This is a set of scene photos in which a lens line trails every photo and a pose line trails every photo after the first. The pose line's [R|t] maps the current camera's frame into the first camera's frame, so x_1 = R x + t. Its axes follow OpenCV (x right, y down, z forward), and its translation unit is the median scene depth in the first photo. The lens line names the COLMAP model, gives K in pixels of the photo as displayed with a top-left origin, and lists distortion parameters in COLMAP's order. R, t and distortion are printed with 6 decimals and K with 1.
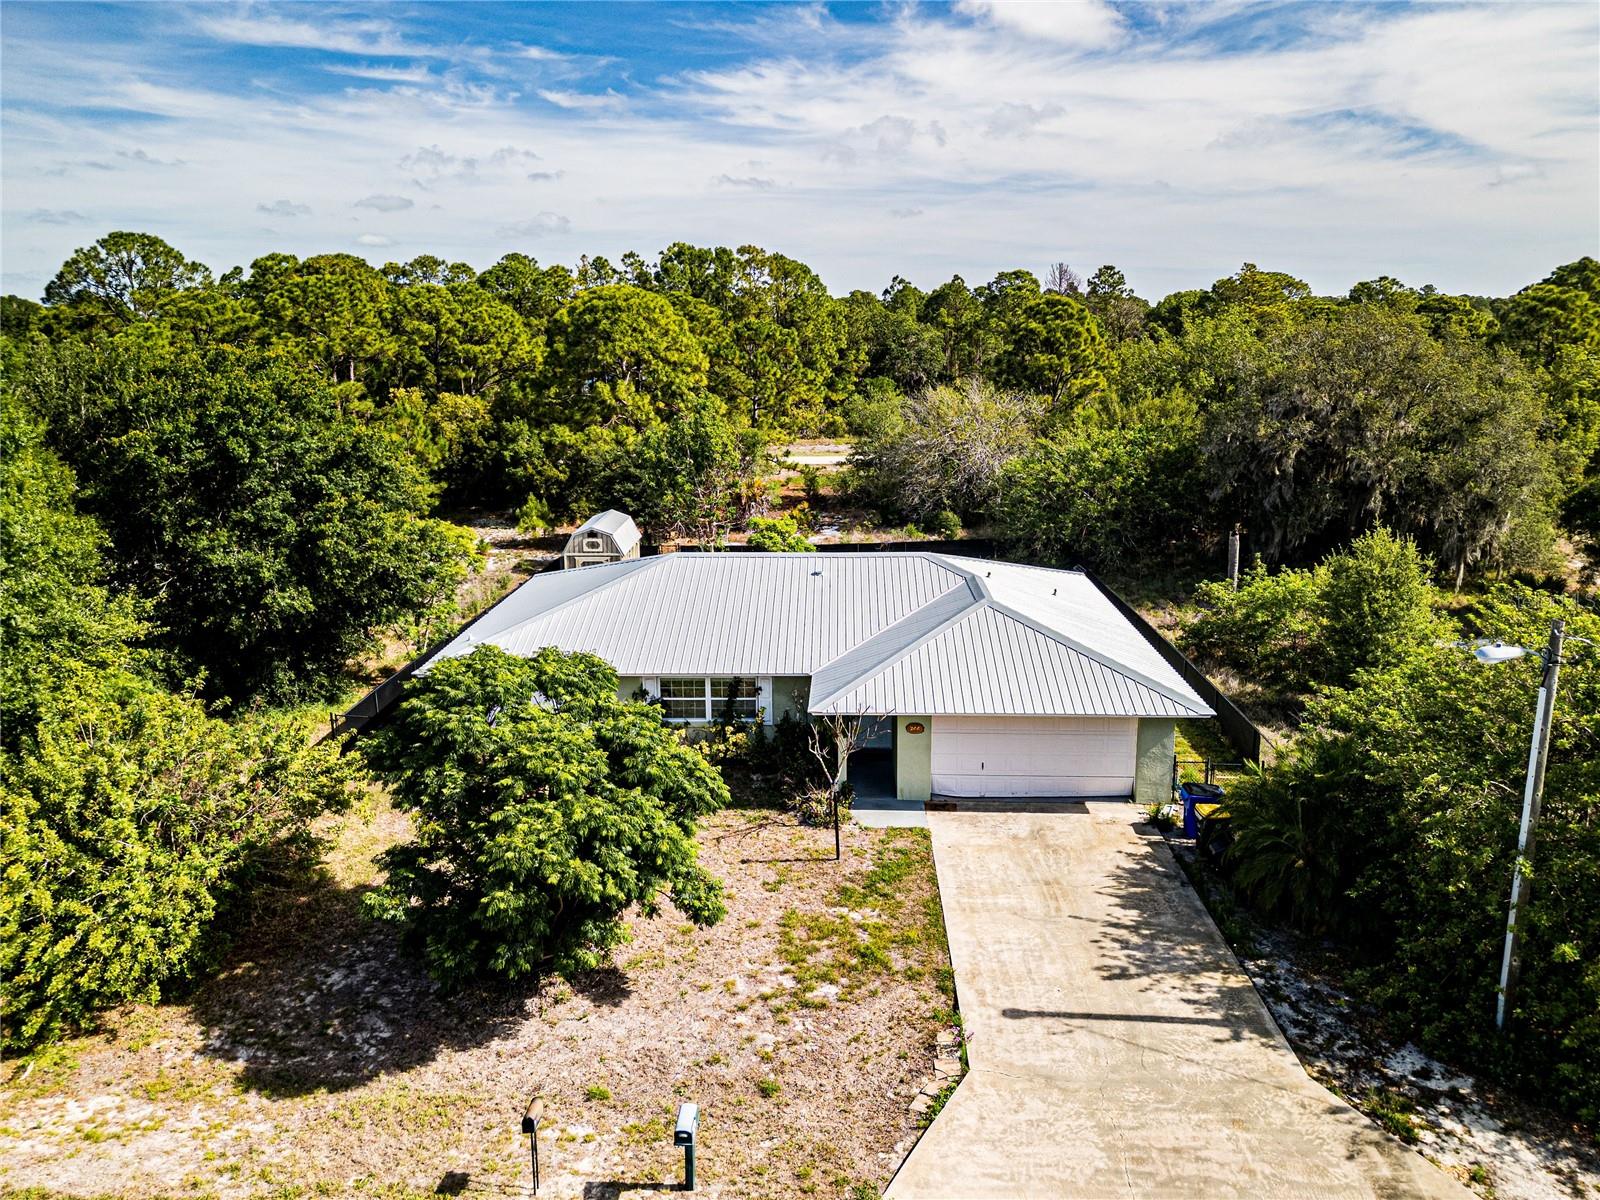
lens RADIAL K [[1135.1, 0, 793.6], [0, 1135.1, 575.5], [0, 0, 1]] dist [0.071398, -0.075328]
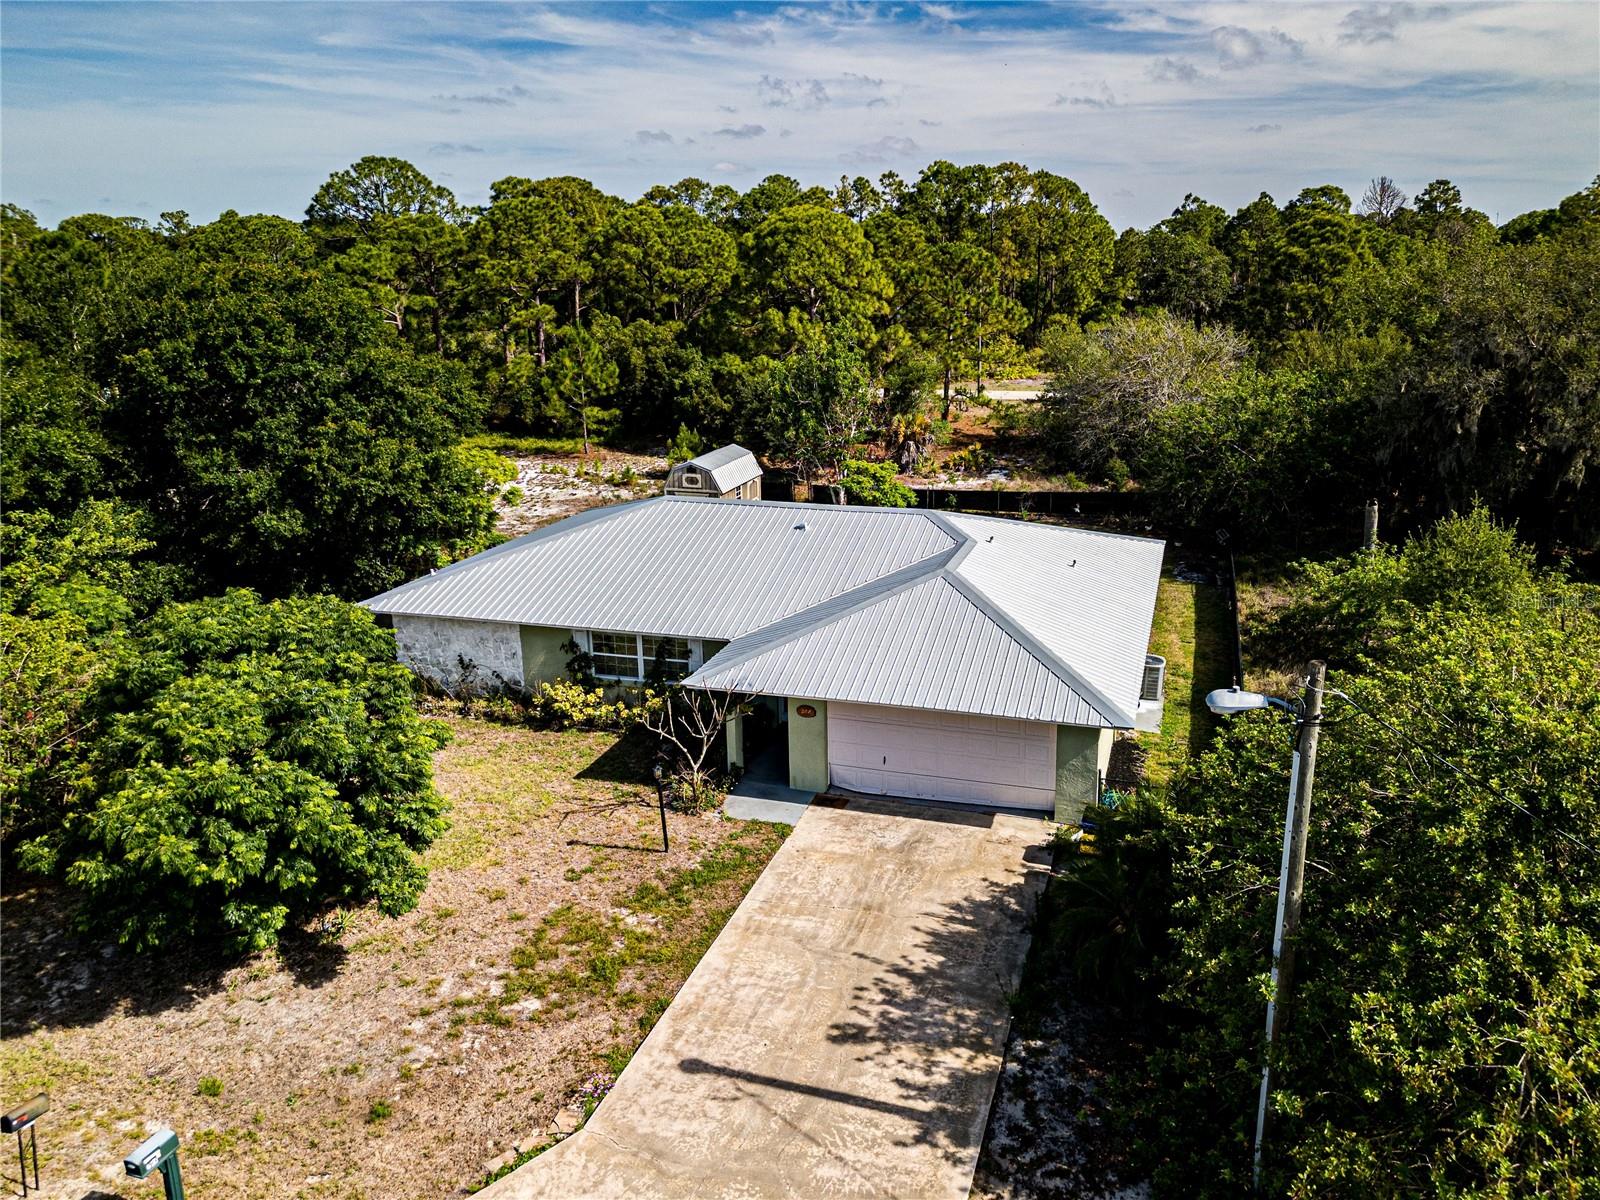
lens RADIAL K [[1151.4, 0, 878.5], [0, 1151.4, 574.0], [0, 0, 1]] dist [0.067972, -0.073939]
pose [[0.974279, 0.064281, -0.215983, 0.311823], [-0.051920, 0.996698, 0.062431, -0.027597], [0.219283, -0.049611, 0.974399, 0.130902]]
